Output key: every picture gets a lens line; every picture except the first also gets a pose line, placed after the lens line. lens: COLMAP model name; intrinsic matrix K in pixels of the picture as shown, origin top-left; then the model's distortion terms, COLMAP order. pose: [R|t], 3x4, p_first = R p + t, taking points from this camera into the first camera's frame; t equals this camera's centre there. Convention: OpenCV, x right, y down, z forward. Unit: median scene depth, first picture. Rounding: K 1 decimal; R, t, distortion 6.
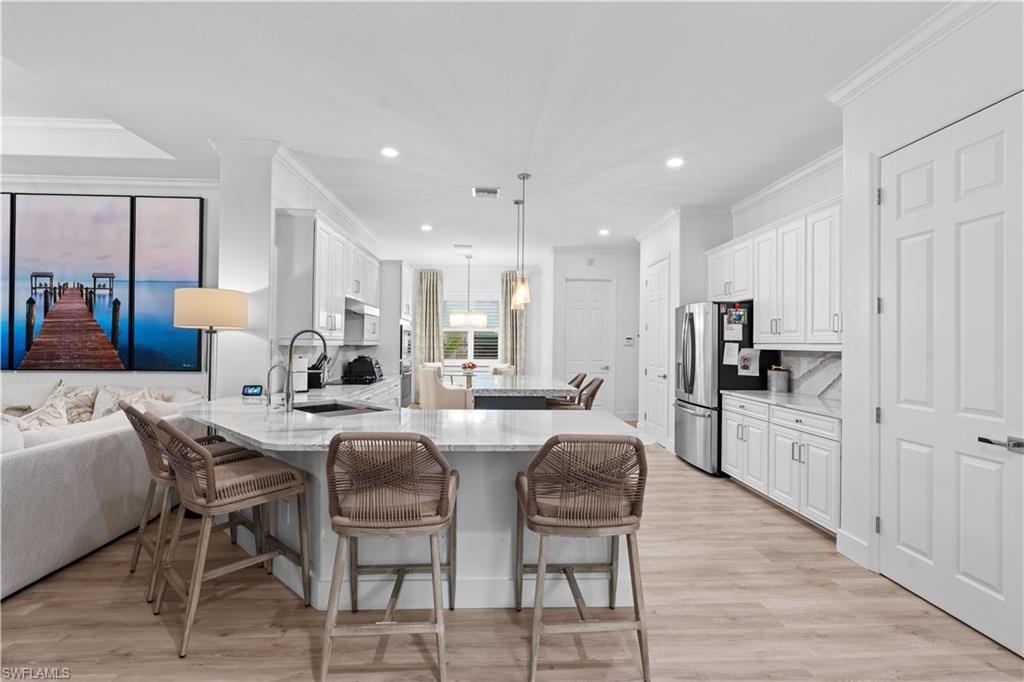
lens RADIAL K [[461.0, 0, 515.0], [0, 461.0, 337.5], [0, 0, 1]] dist [-0.008338, 0.003326]
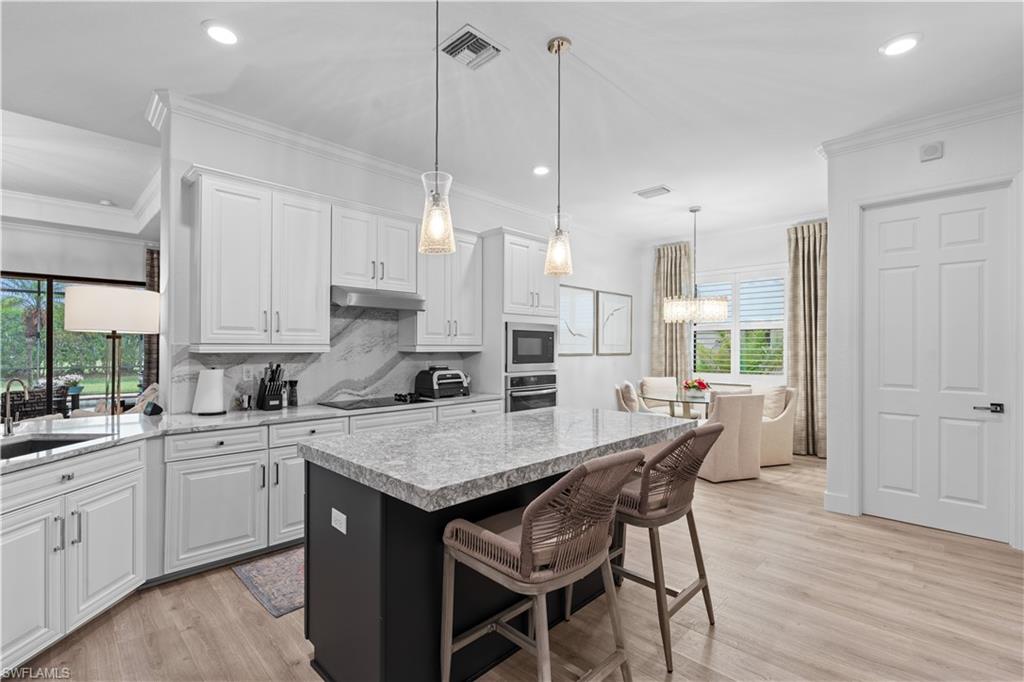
lens RADIAL K [[461.0, 0, 511.0], [0, 461.0, 348.5], [0, 0, 1]] dist [-0.008338, 0.003326]
pose [[0.671083, -0.007722, -0.741342, 0.362689], [0.014425, 0.999892, 0.002642, 0.014036], [0.741242, -0.012466, 0.671122, 0.742320]]
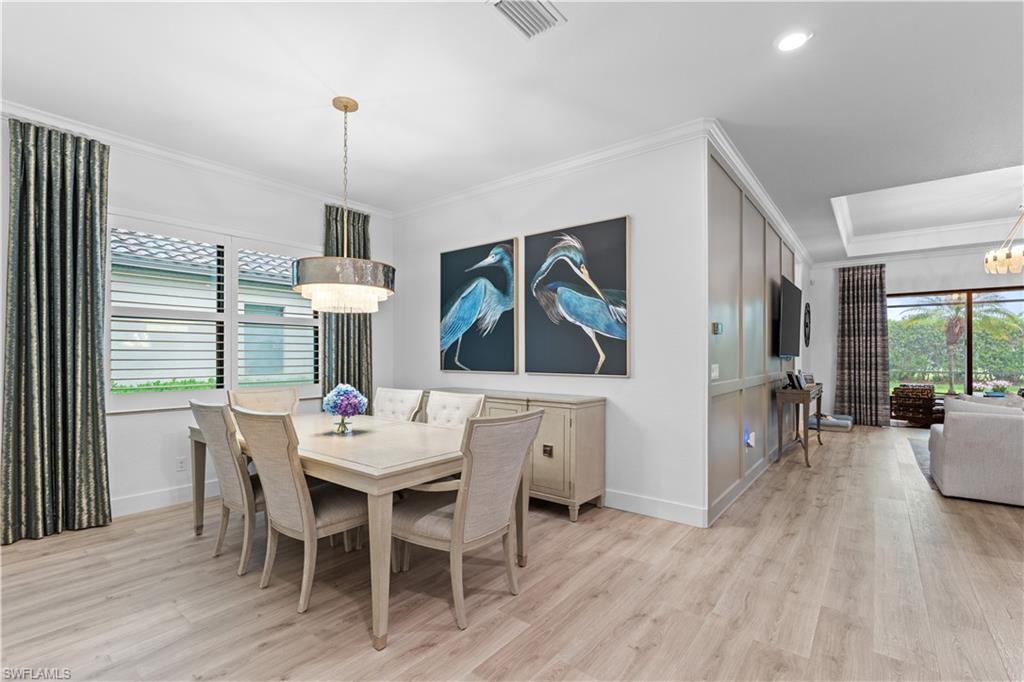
lens RADIAL K [[461.0, 0, 514.0], [0, 461.0, 355.8], [0, 0, 1]] dist [-0.008338, 0.003326]
pose [[-0.657482, -0.007629, -0.753432, 0.664385], [0.001495, 0.999934, -0.011430, 0.020244], [0.753469, -0.008642, -0.657427, 0.259881]]
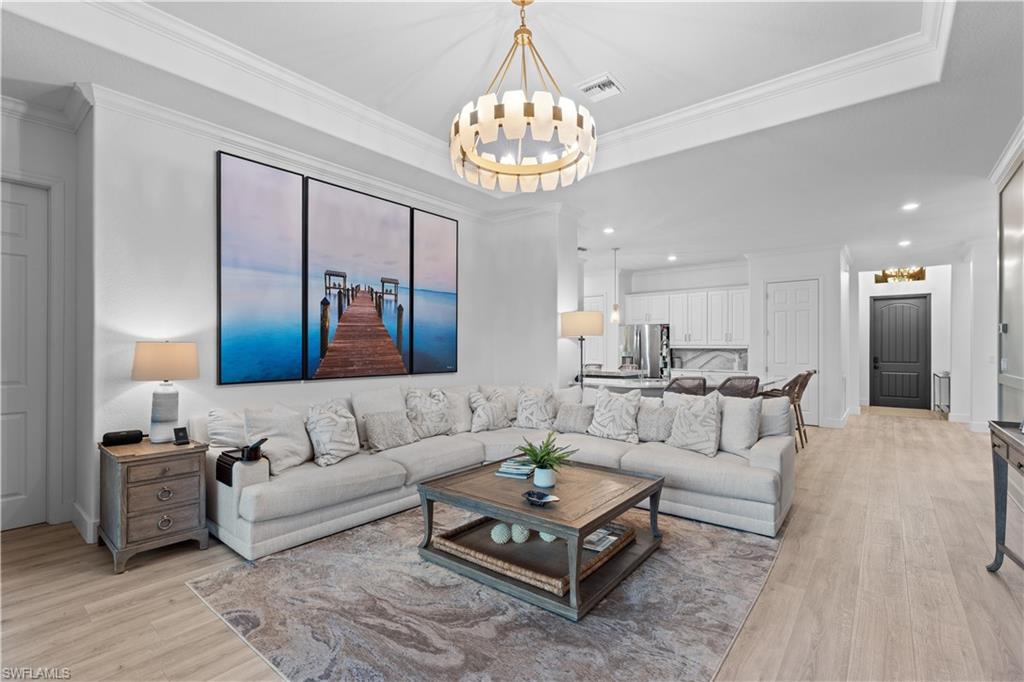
lens RADIAL K [[461.0, 0, 514.3], [0, 461.0, 341.2], [0, 0, 1]] dist [-0.008338, 0.003326]
pose [[0.665276, 0.001617, 0.746595, -1.472726], [-0.005047, 0.999985, 0.002332, -0.006949], [-0.746580, -0.005319, 0.665274, 0.125305]]
